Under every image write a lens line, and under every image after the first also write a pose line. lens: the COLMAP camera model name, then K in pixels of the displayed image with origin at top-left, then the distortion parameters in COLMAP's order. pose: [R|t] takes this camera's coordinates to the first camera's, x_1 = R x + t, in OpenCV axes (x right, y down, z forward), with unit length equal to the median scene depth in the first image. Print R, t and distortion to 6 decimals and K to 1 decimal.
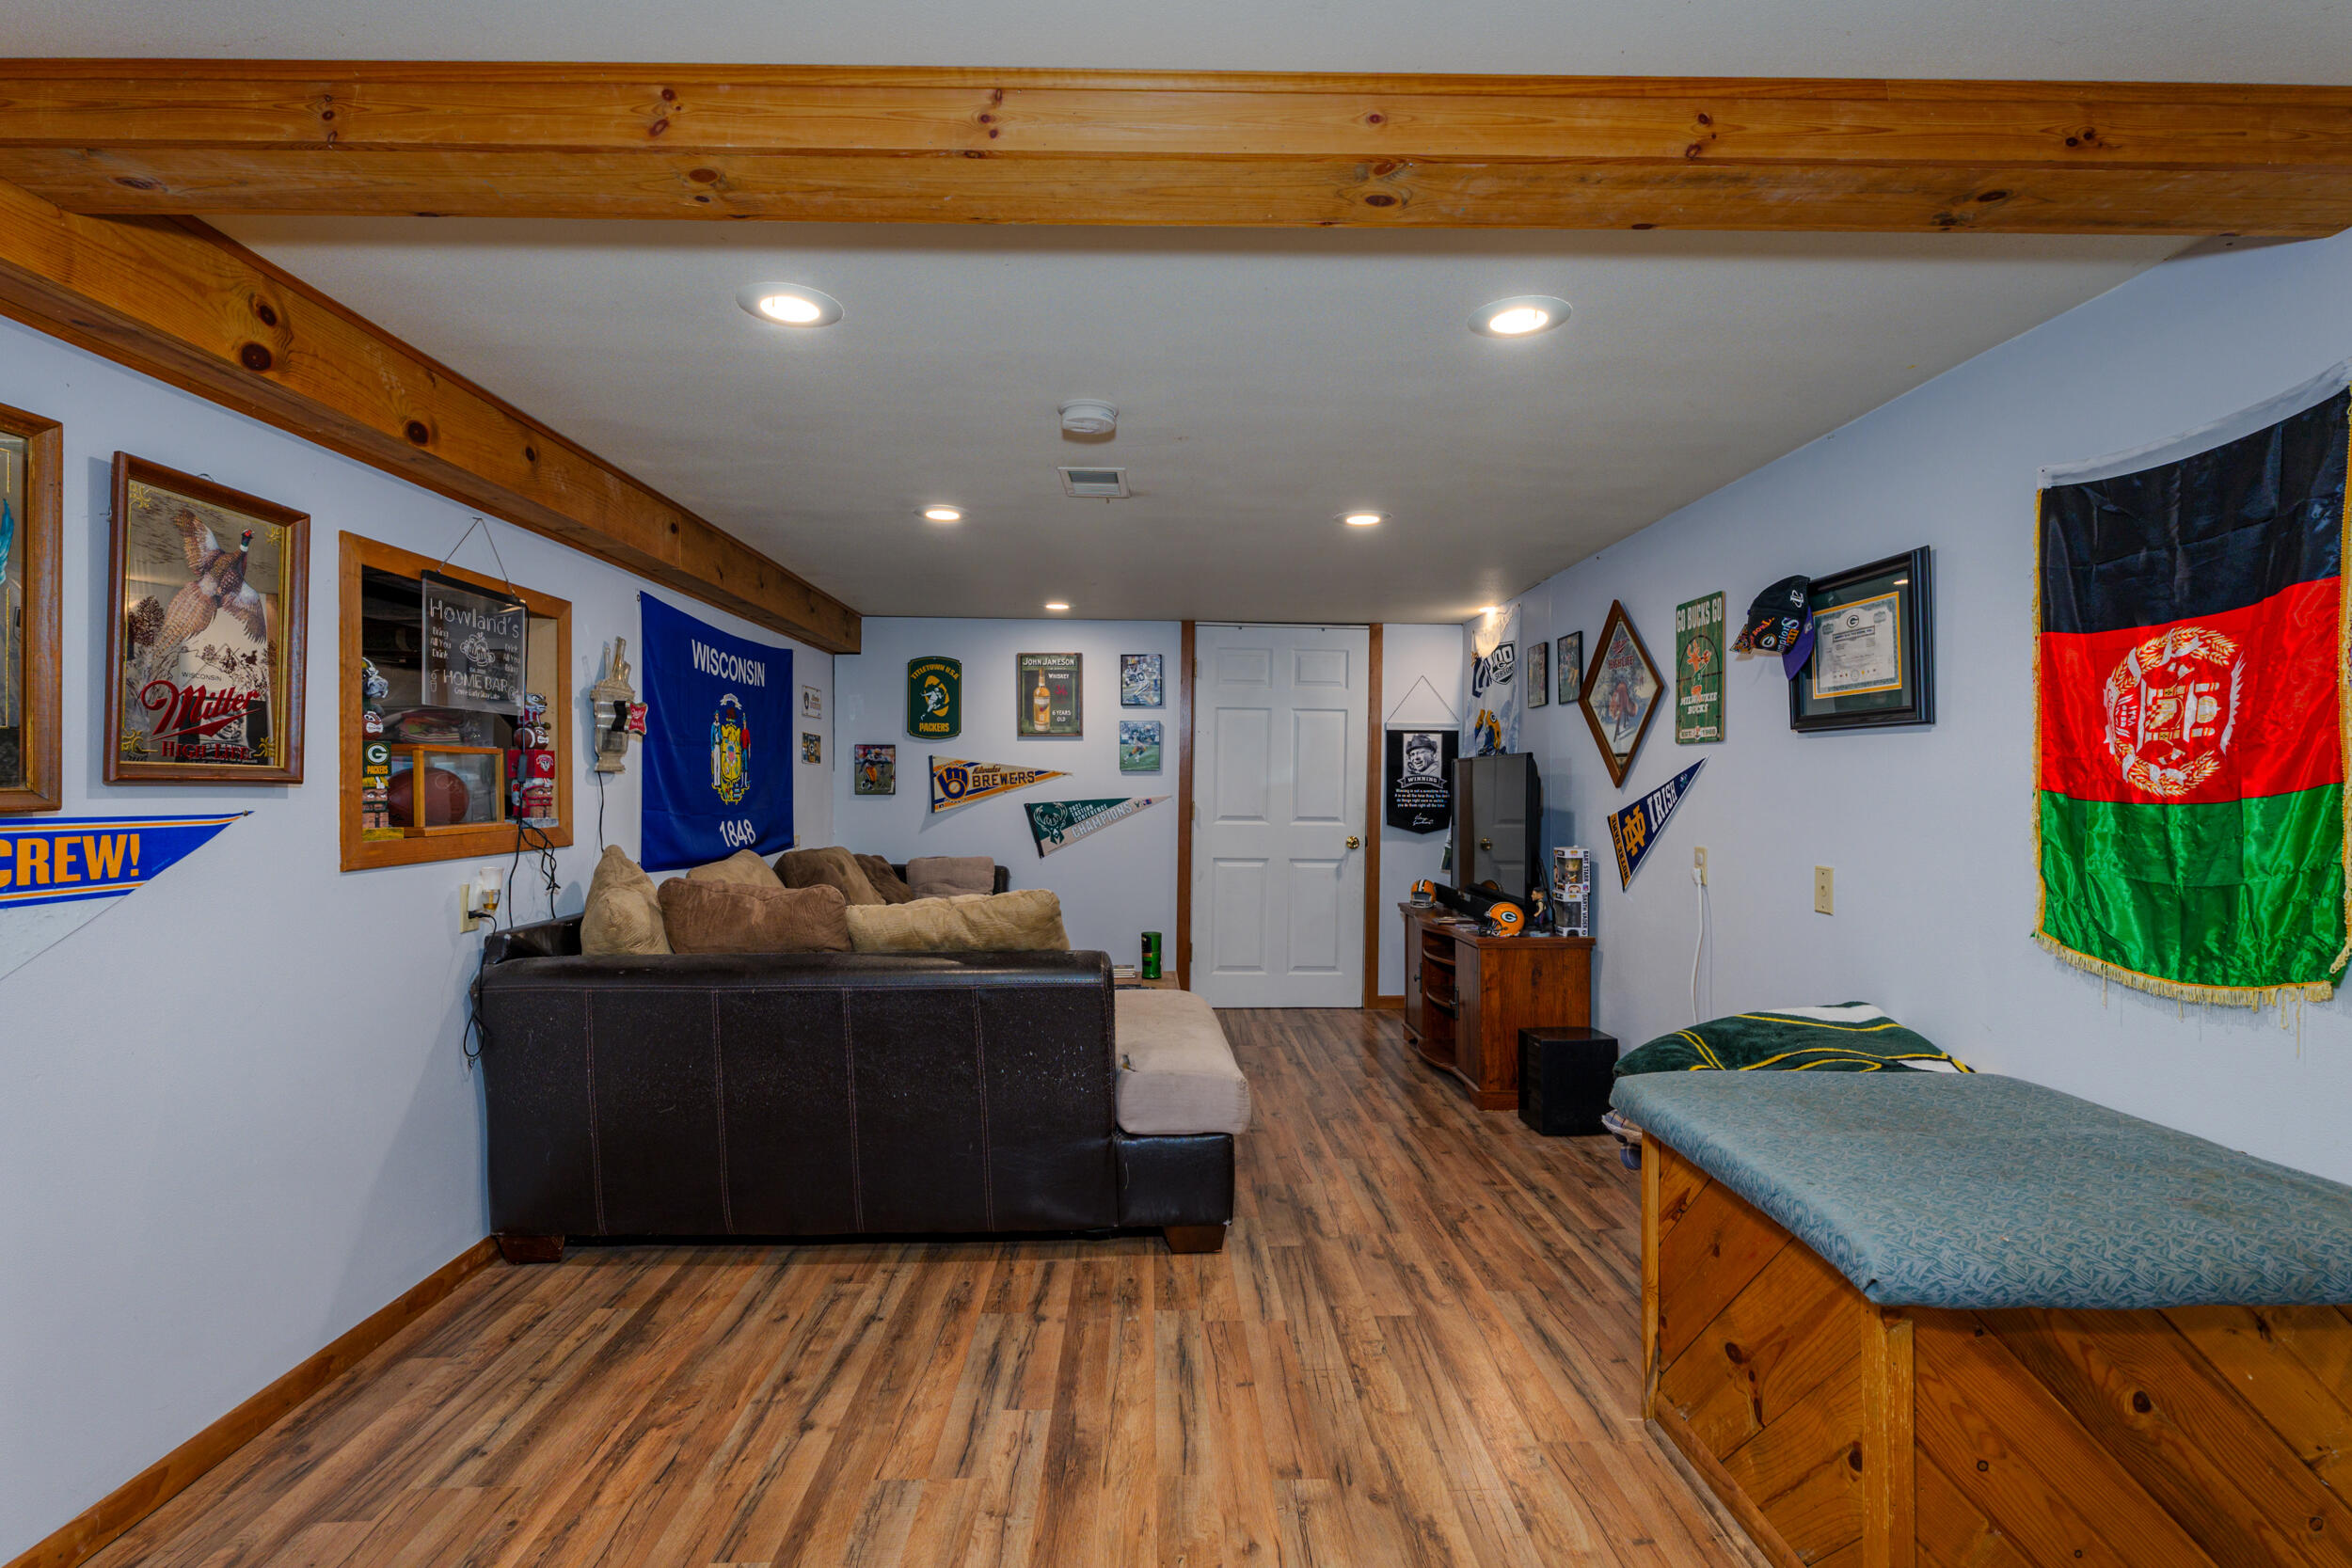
lens RADIAL K [[1109.6, 0, 1190.9], [0, 1109.6, 850.9], [0, 0, 1]] dist [-0.000414, -0.000093]
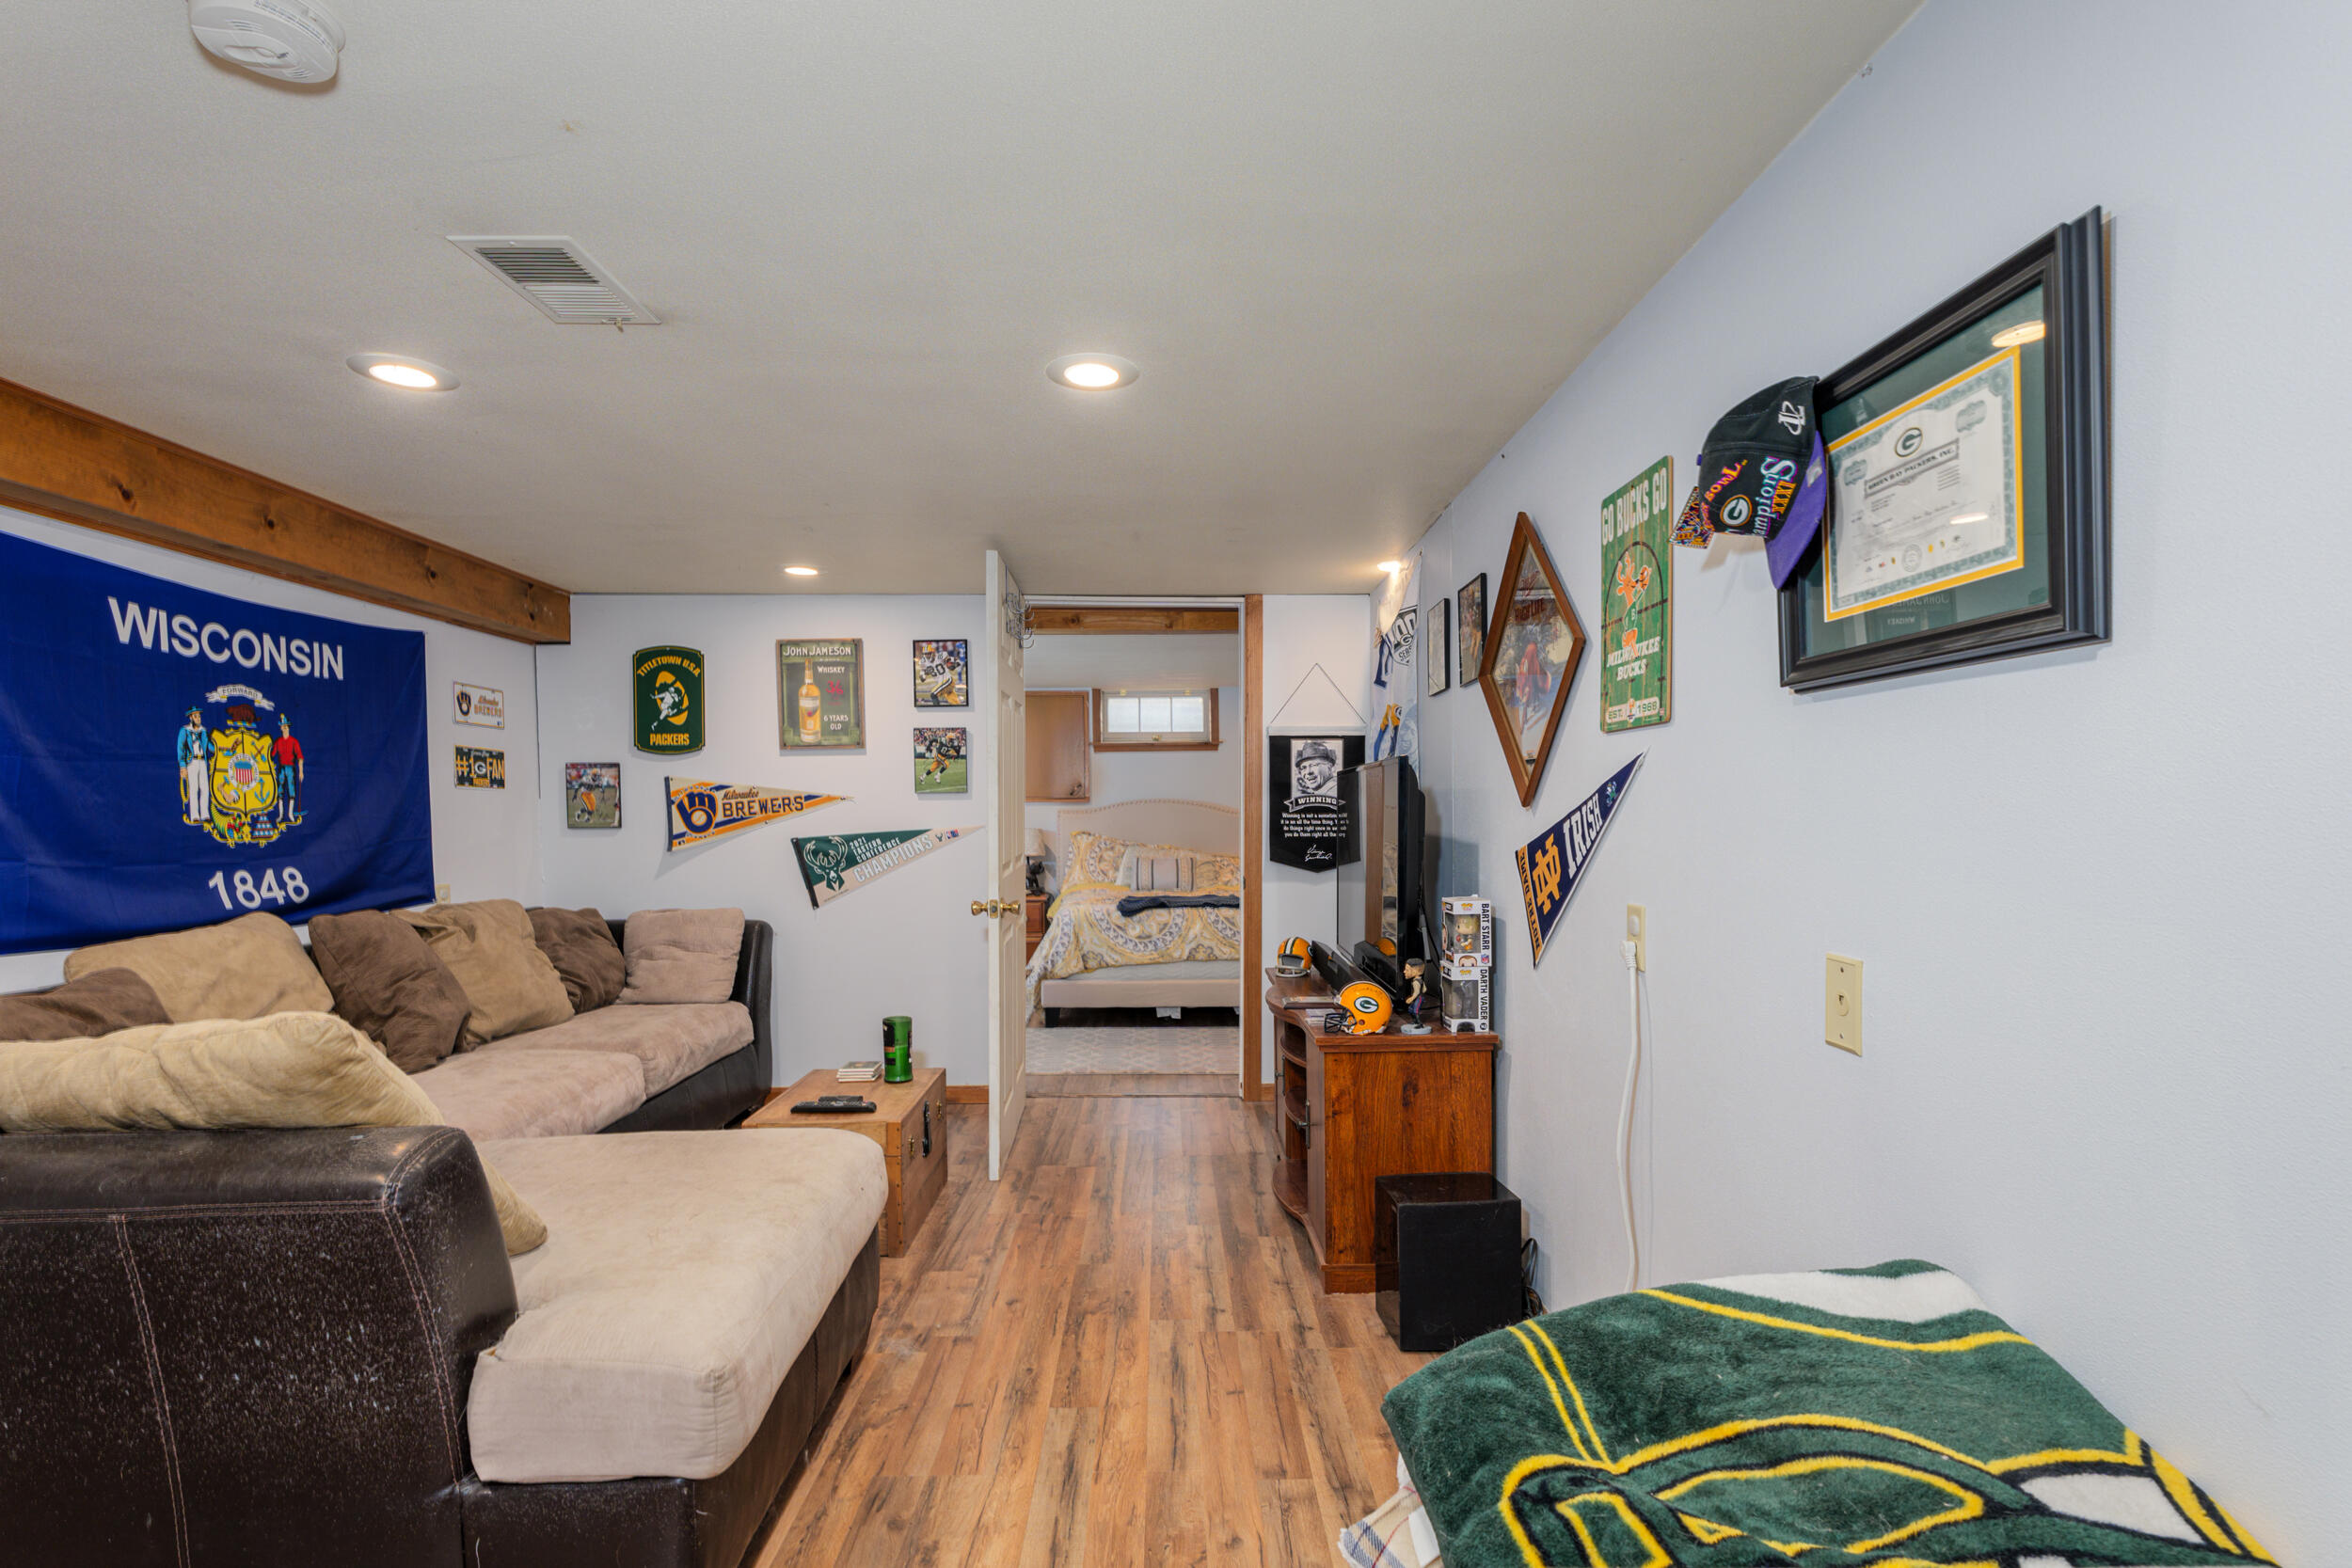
lens RADIAL K [[1132.8, 0, 1172.7], [0, 1132.8, 910.8], [0, 0, 1]] dist [-0.000916, 0.000206]
pose [[0.999654, -0.009665, -0.024464, 0.148547], [0.010325, 0.999582, 0.027010, -0.012489], [0.024193, -0.027253, 0.999336, 0.255652]]
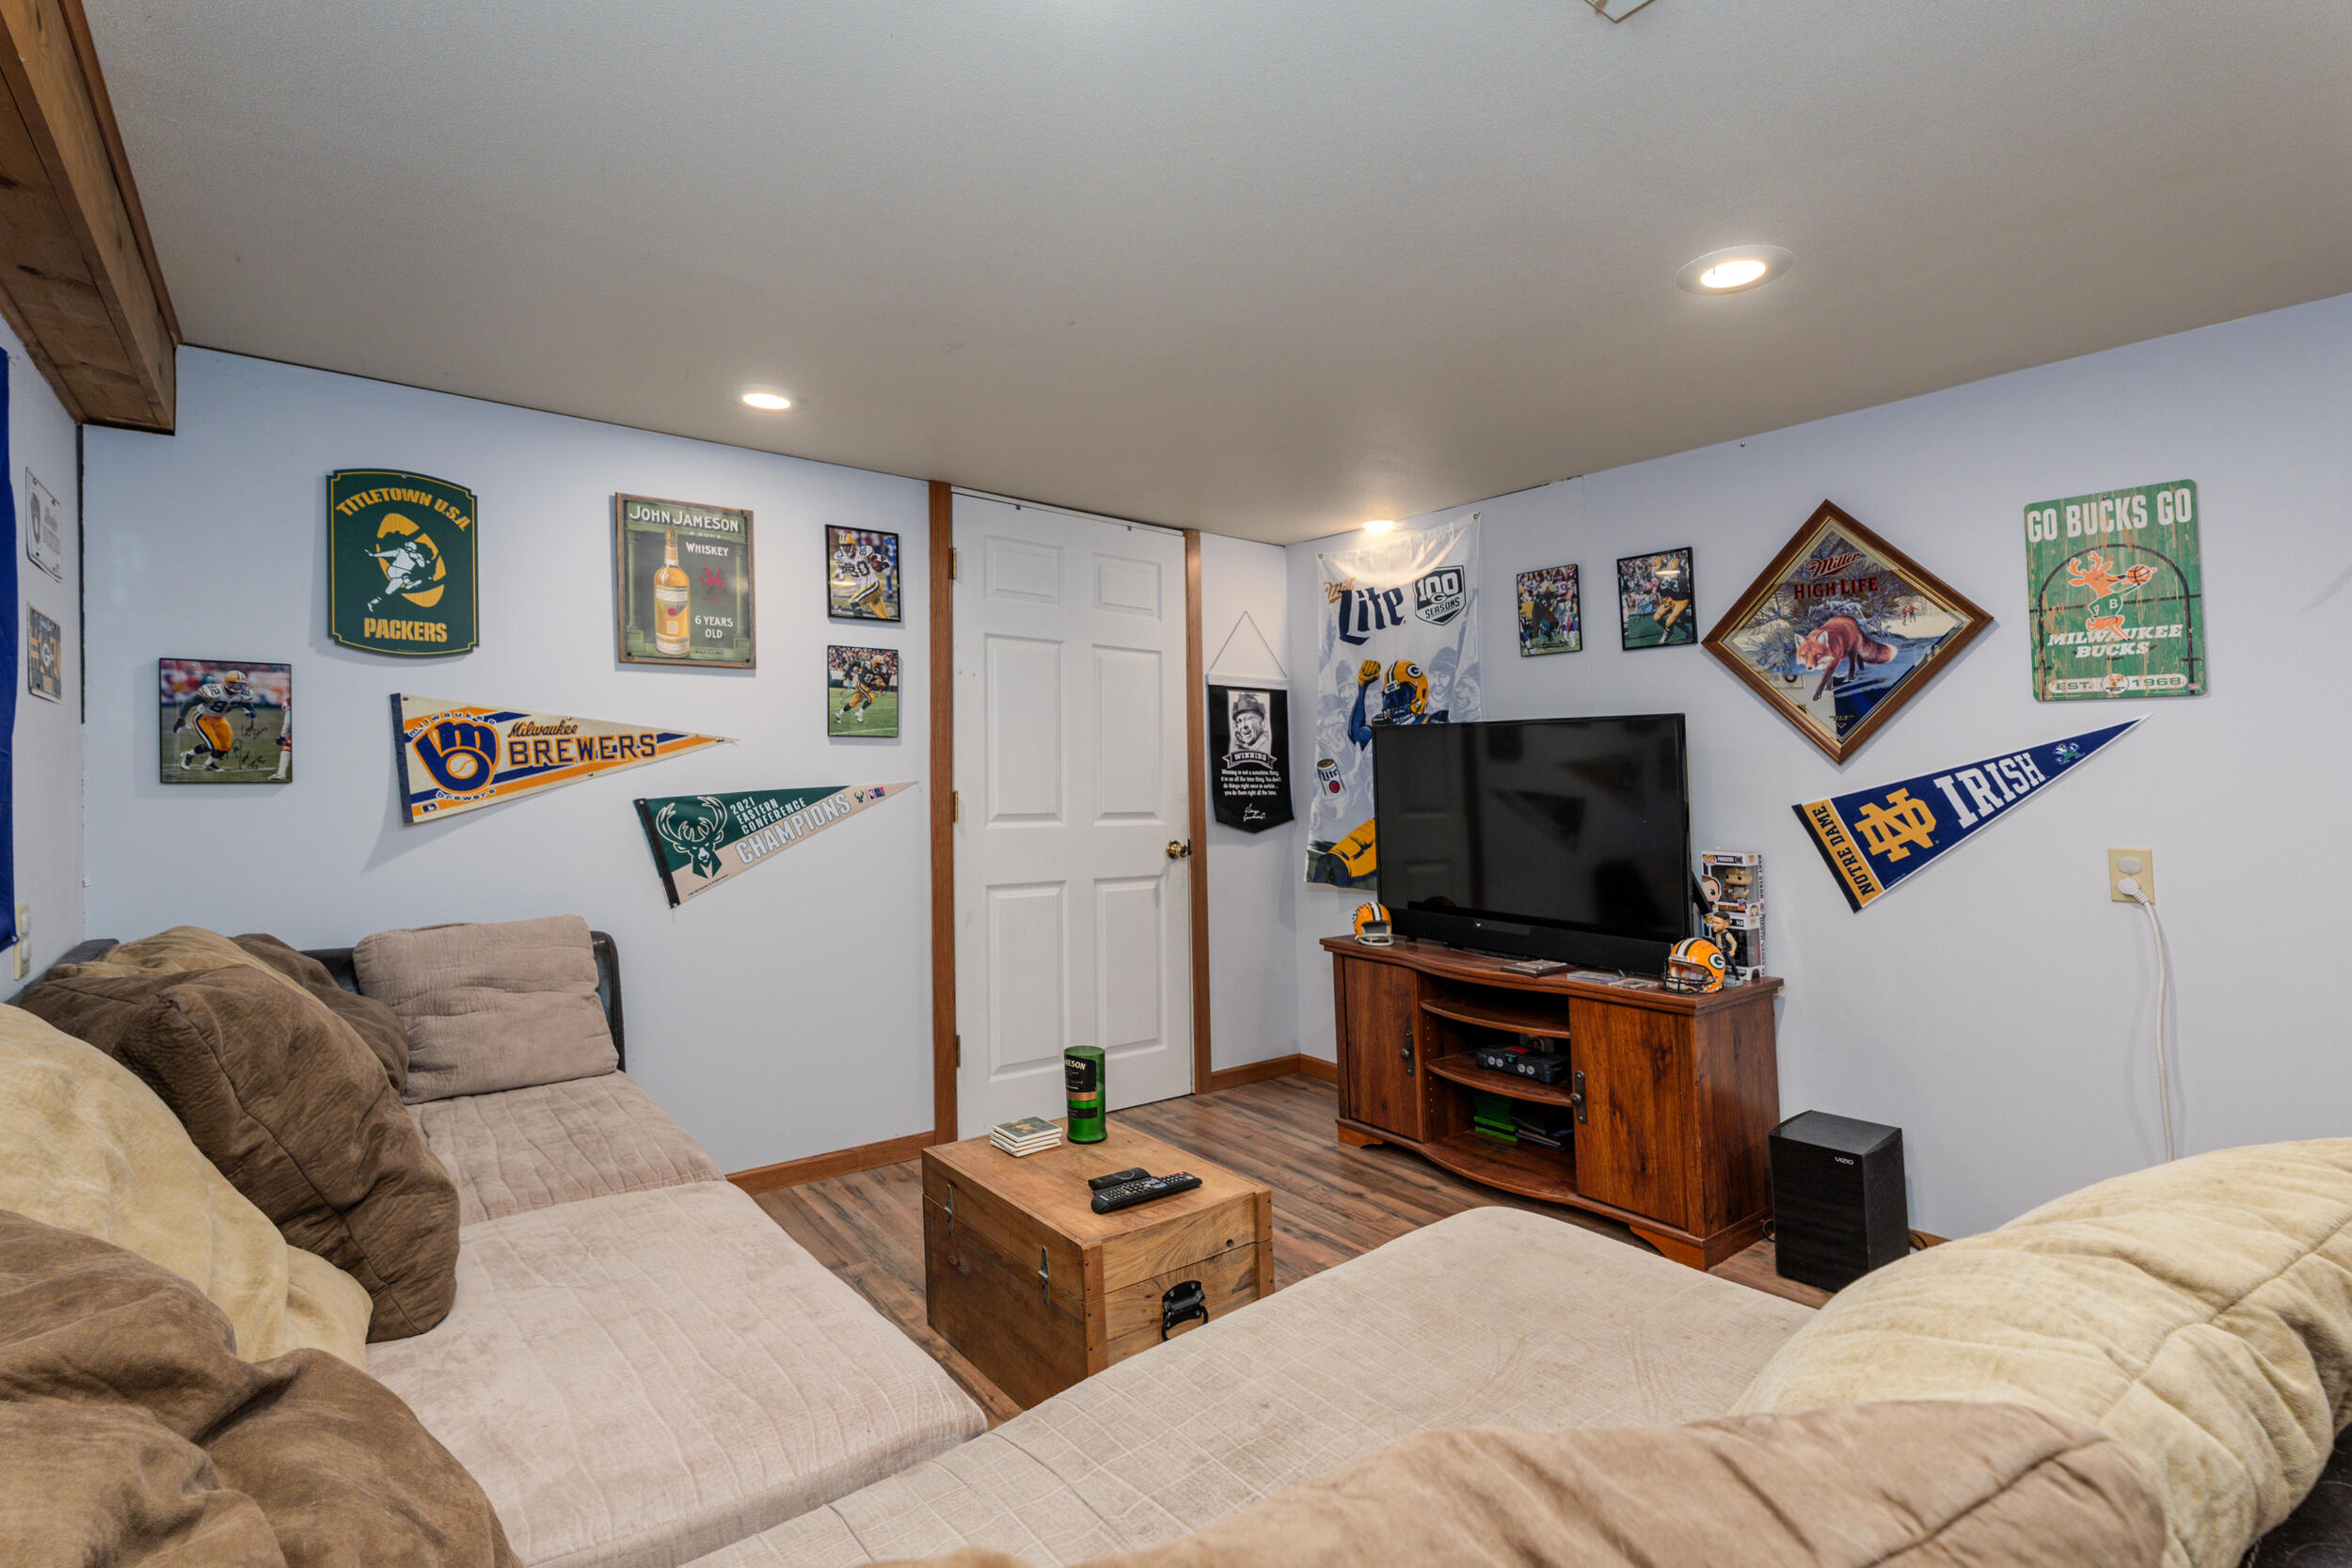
lens RADIAL K [[1121.9, 0, 1240.1], [0, 1121.9, 793.7], [0, 0, 1]] dist [0.010011, 0.000537]
pose [[0.800883, -0.013133, 0.598676, -0.264373], [0.035851, 0.999018, -0.026045, -0.025460], [-0.597746, 0.042322, 0.800567, 0.498821]]
